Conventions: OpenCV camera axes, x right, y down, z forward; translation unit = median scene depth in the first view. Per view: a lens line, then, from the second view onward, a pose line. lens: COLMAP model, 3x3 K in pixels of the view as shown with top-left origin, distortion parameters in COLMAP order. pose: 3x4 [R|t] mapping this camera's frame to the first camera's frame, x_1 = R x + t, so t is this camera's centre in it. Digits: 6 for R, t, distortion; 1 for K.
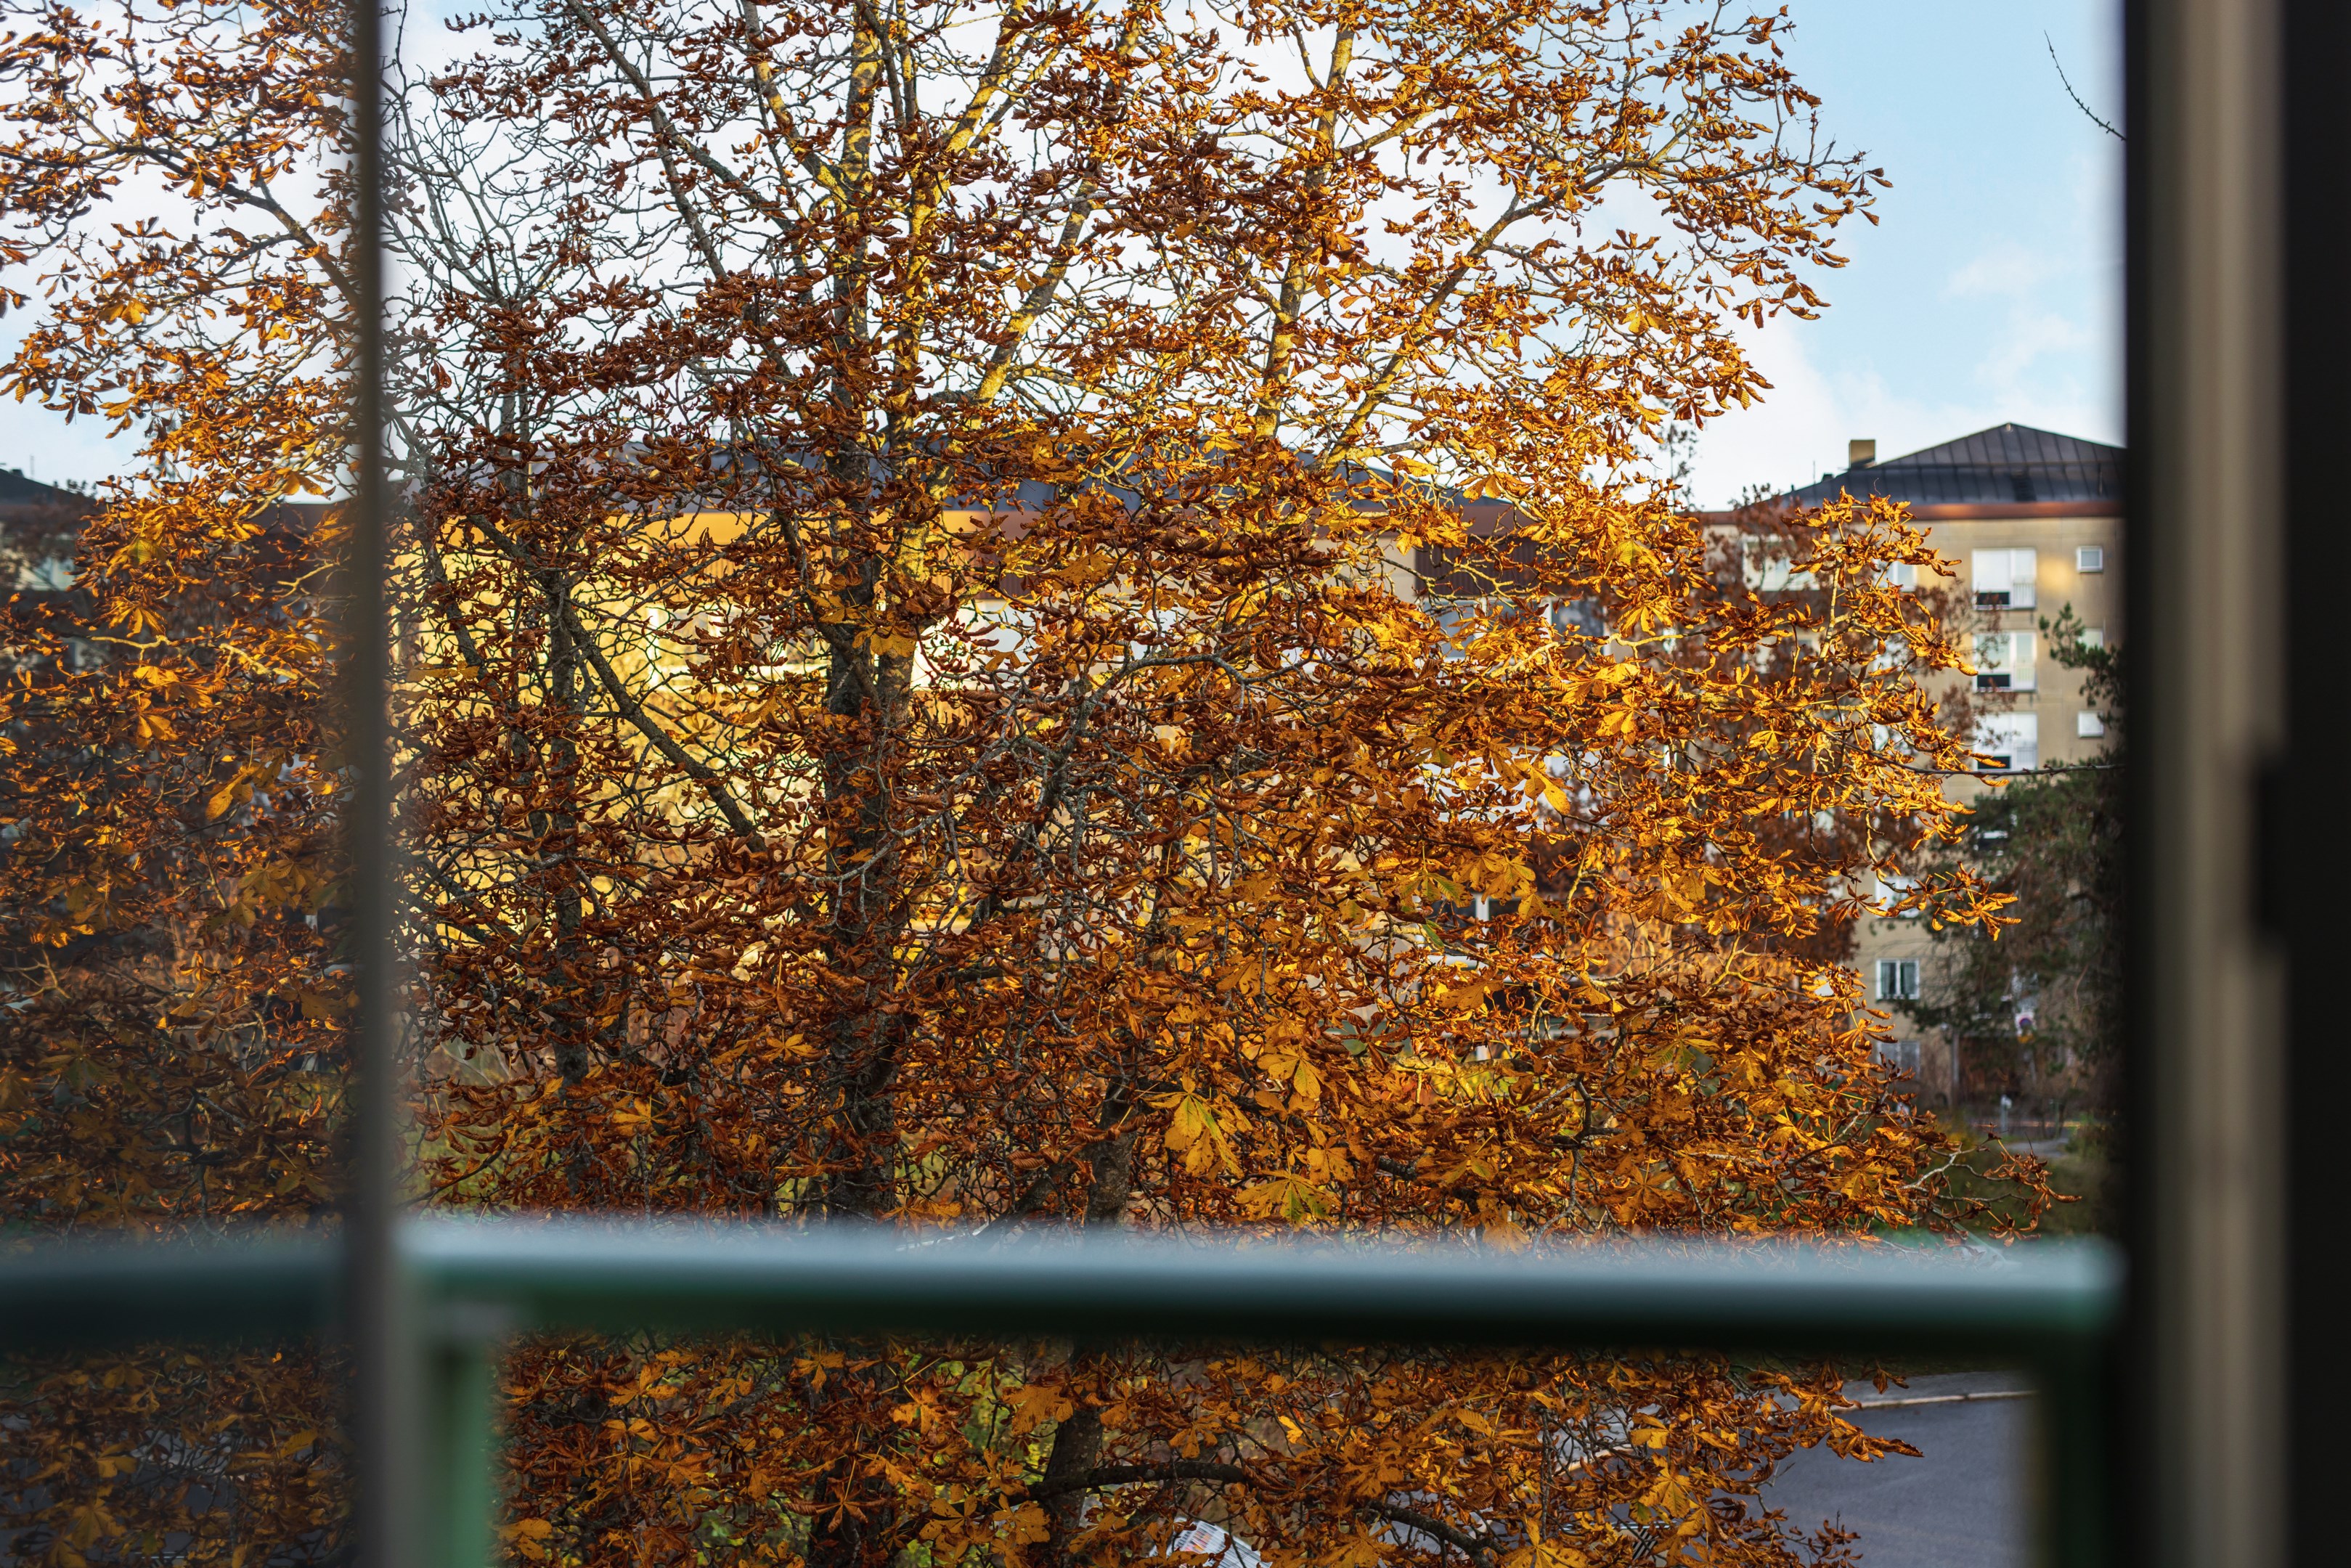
lens RADIAL K [[3301.9, 0, 1177.2], [0, 3301.9, 939.6], [0, 0, 1]] dist [-0.070846, 0.032841]
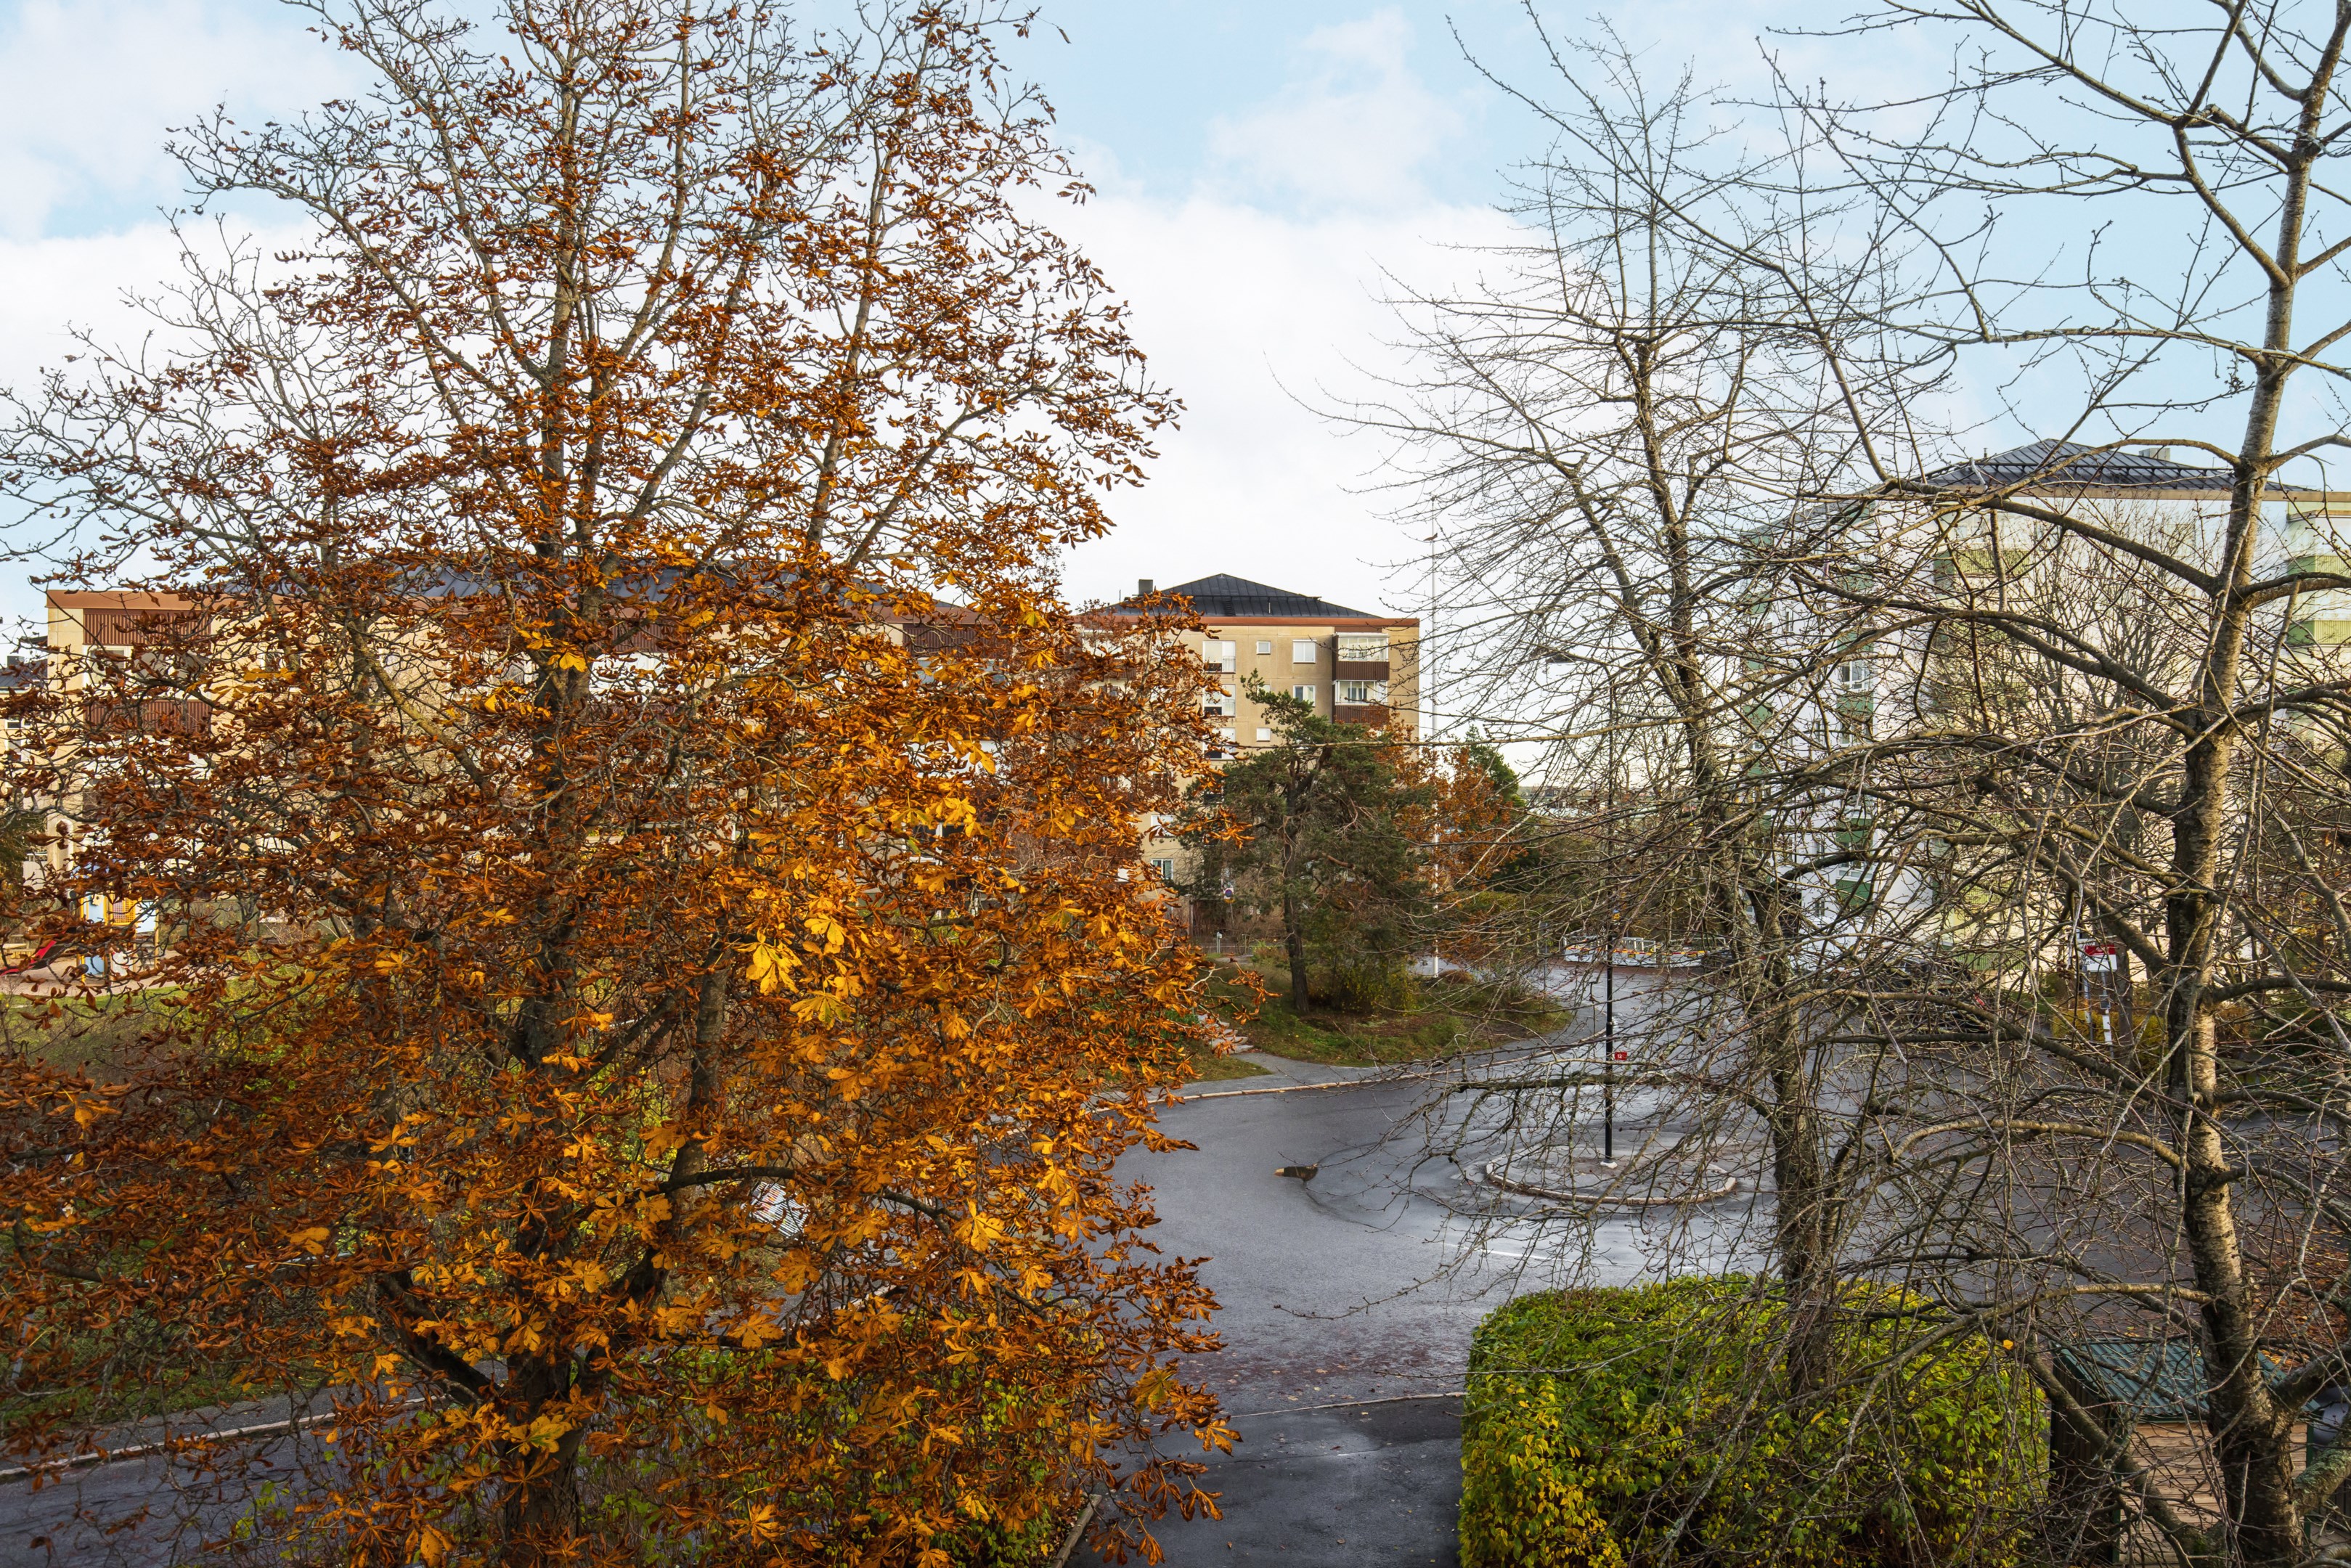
lens RADIAL K [[1796.1, 0, 1175.5], [0, 1796.1, 784.0], [0, 0, 1]] dist [0.009959, 0.002387]
pose [[0.975044, 0.009877, 0.221793, 0.005181], [-0.001969, 0.999355, -0.035845, -0.000426], [-0.222005, 0.034514, 0.974435, 0.086074]]
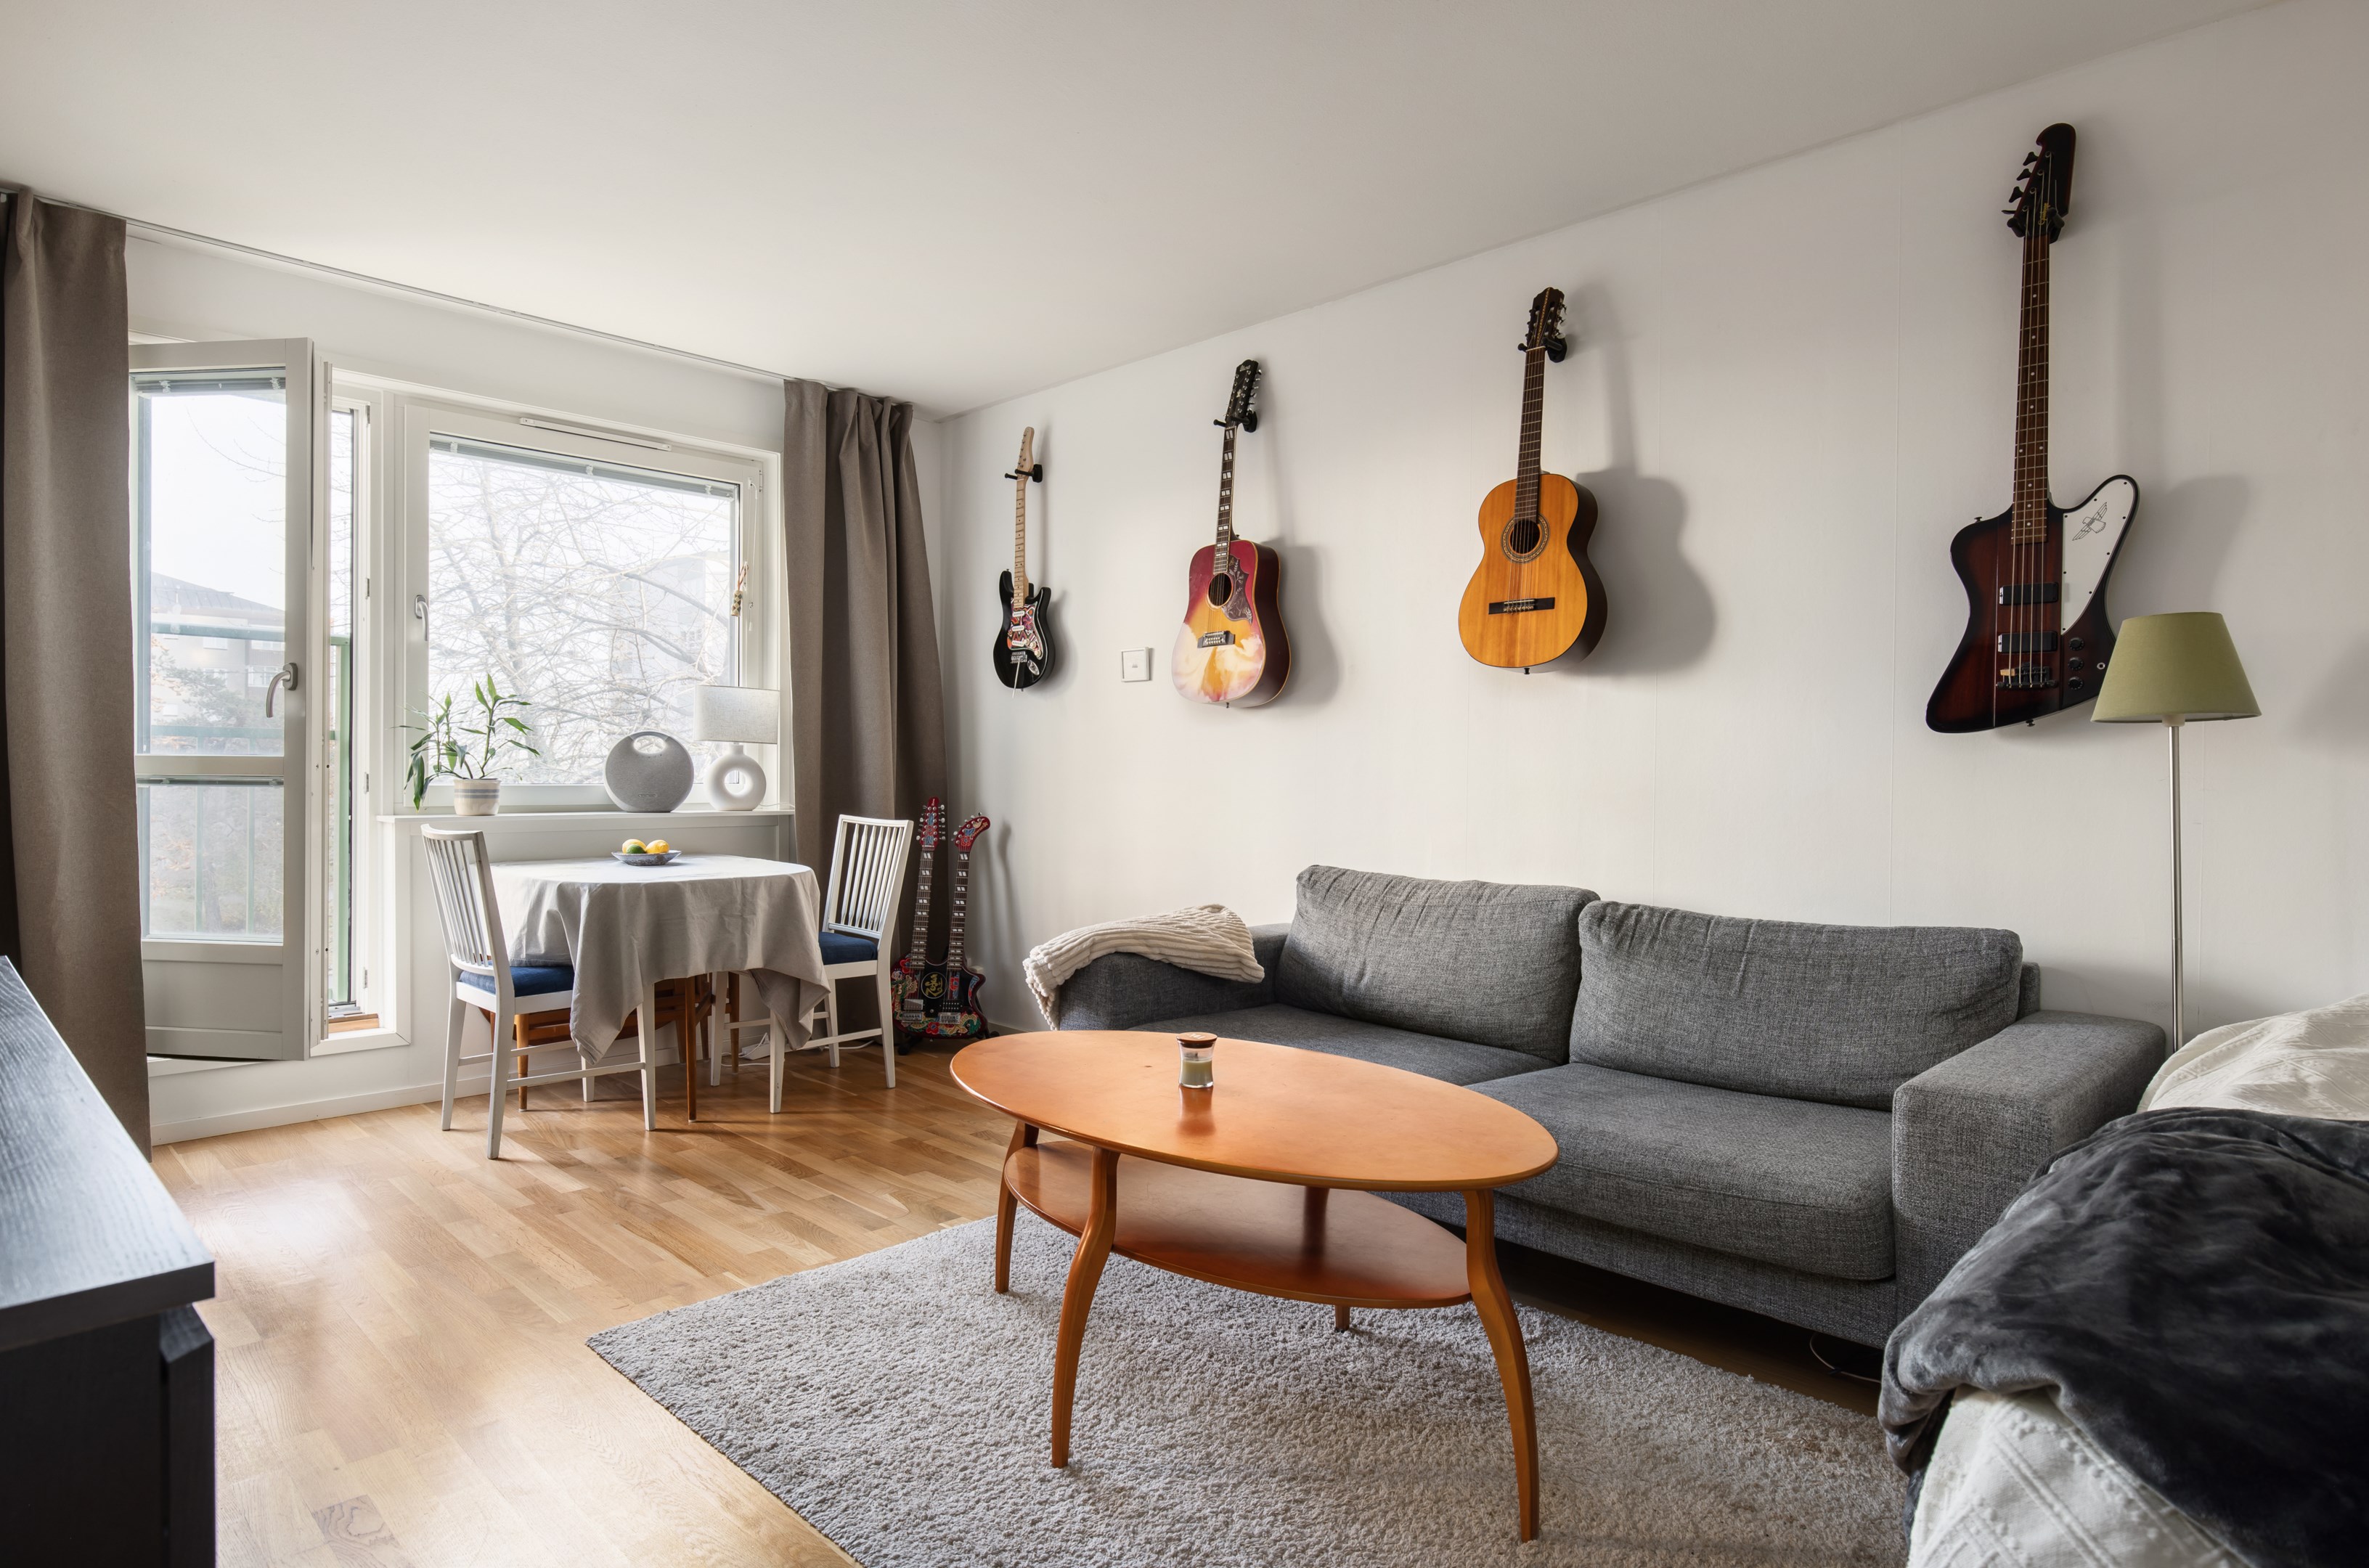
lens RADIAL K [[1301.8, 0, 1184.5], [0, 1301.8, 784.0], [0, 0, 1]] dist [0.003037, 0.000227]
pose [[0.593066, 0.003139, 0.805148, -0.118023], [0.016338, 0.999740, -0.015932, 0.057306], [-0.804988, 0.022604, 0.592860, -0.284750]]
